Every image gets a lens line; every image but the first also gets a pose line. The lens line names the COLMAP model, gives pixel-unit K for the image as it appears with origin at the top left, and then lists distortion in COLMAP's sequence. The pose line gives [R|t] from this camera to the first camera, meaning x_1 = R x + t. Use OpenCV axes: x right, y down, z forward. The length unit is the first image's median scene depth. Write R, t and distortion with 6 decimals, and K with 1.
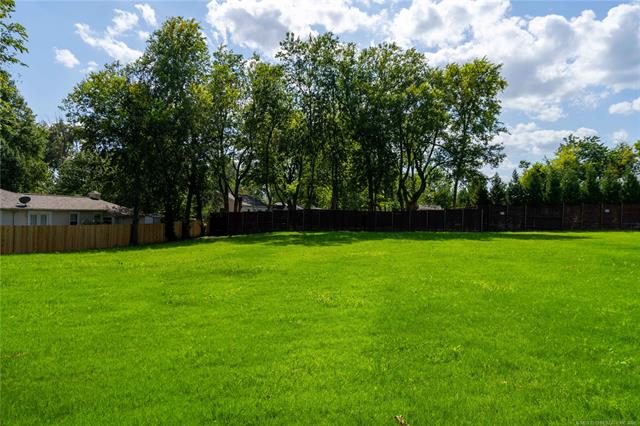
lens RADIAL K [[408.5, 0, 321.4], [0, 408.5, 216.2], [0, 0, 1]] dist [0.027127, 0.004095]
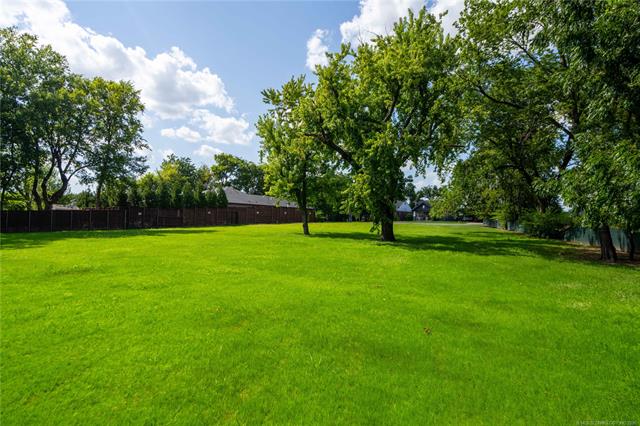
lens RADIAL K [[368.7, 0, 316.2], [0, 368.7, 212.6], [0, 0, 1]] dist [-0.001723, -0.000175]
pose [[0.518965, 0.006912, 0.854767, -0.217824], [0.000014, 0.999967, -0.008095, -0.002009], [-0.854795, 0.004213, 0.518948, -0.002004]]
